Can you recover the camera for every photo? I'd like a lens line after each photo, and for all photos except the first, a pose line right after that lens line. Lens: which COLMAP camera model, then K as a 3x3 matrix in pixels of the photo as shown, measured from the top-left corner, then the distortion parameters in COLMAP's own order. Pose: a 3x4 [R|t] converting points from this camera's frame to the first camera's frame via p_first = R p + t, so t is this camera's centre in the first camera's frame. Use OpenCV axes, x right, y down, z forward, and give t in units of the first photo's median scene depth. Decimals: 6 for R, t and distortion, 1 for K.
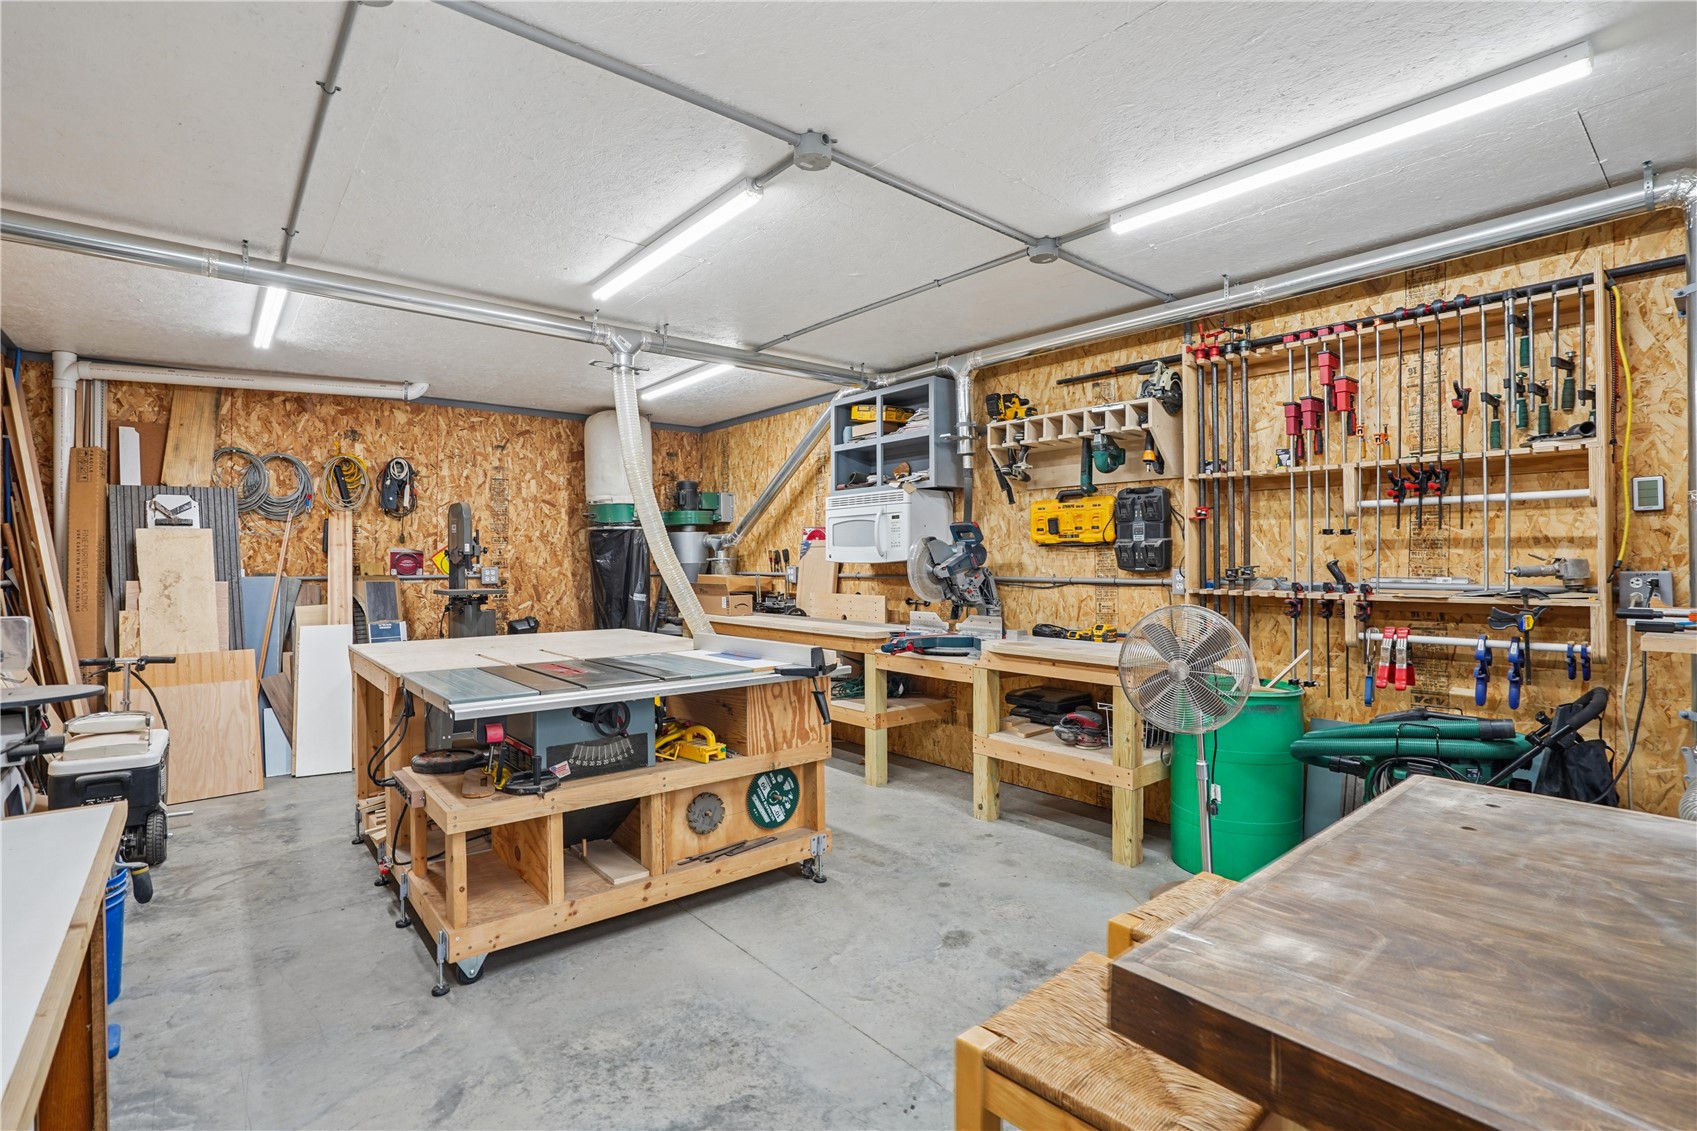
lens RADIAL K [[782.1, 0, 849.7], [0, 782.1, 563.2], [0, 0, 1]] dist [-0.003140, 0.000532]
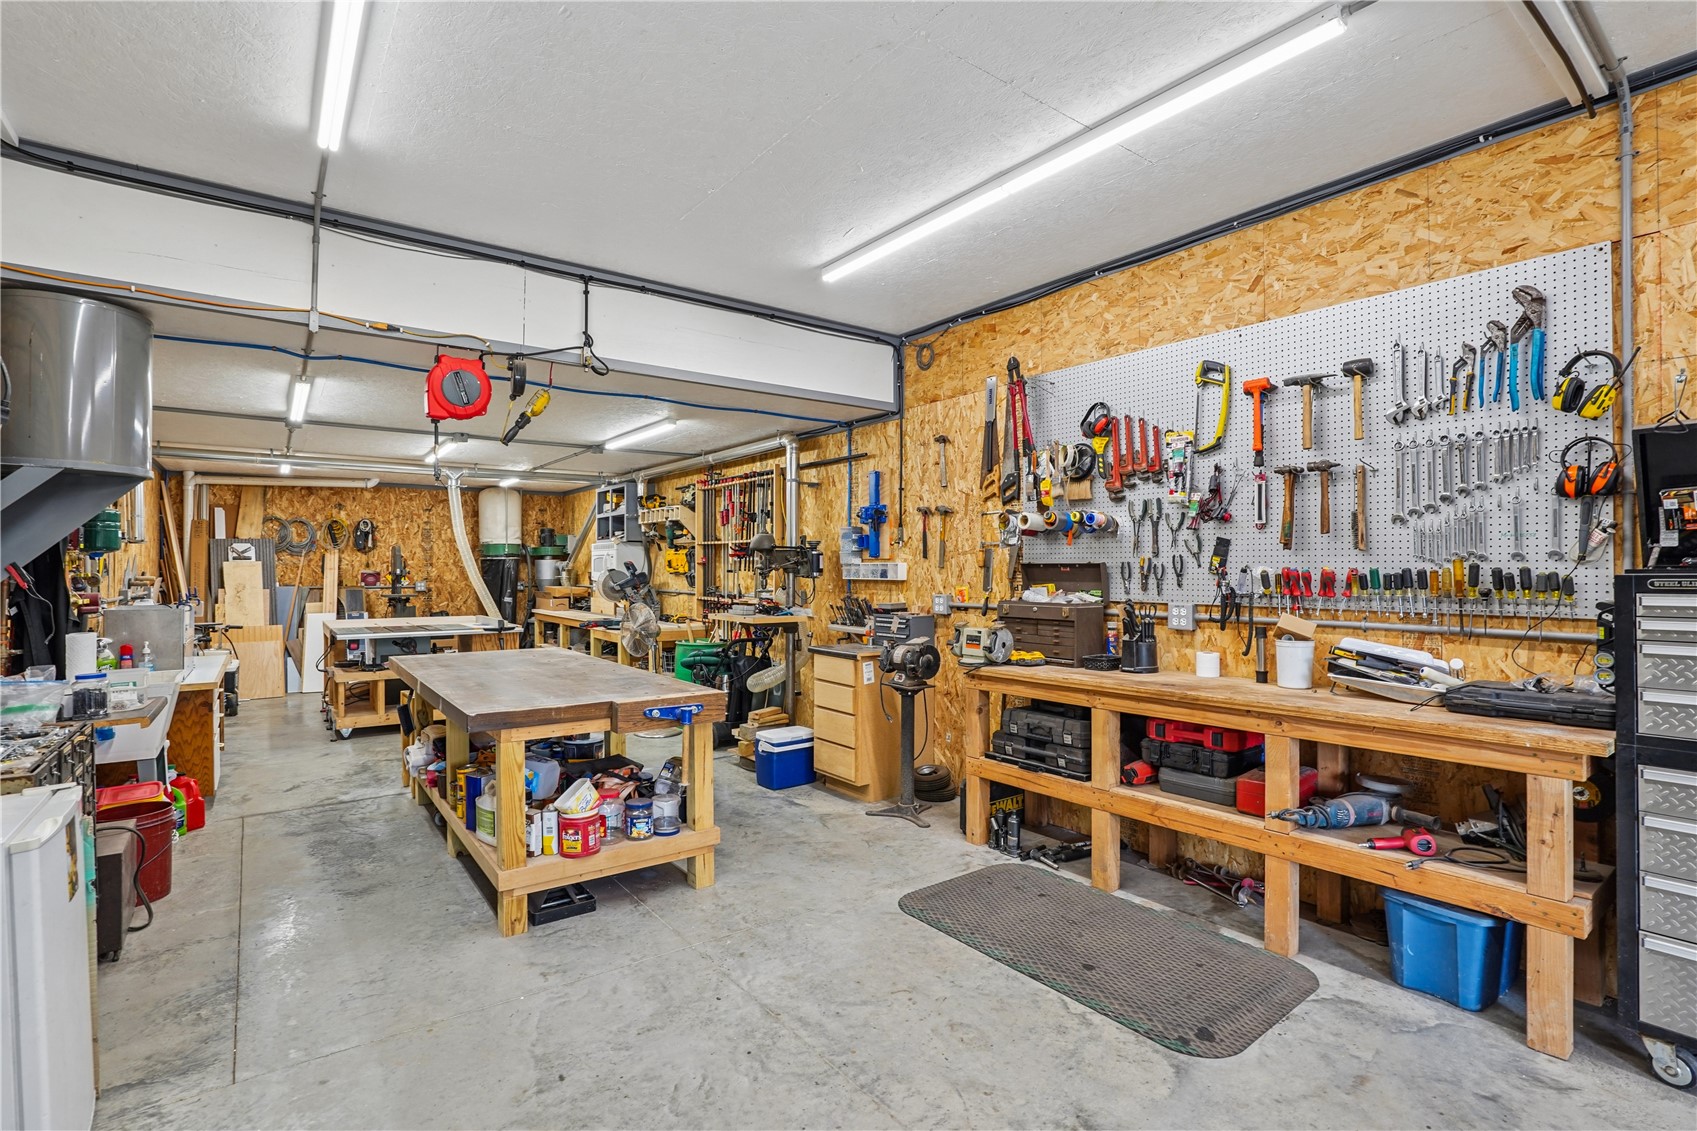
lens RADIAL K [[782.1, 0, 848.0], [0, 782.1, 569.9], [0, 0, 1]] dist [-0.003140, 0.000532]
pose [[0.998523, 0.004679, -0.054134, 0.645197], [-0.004867, 0.999983, -0.003342, -0.021617], [0.054117, 0.003600, 0.998528, -0.742885]]
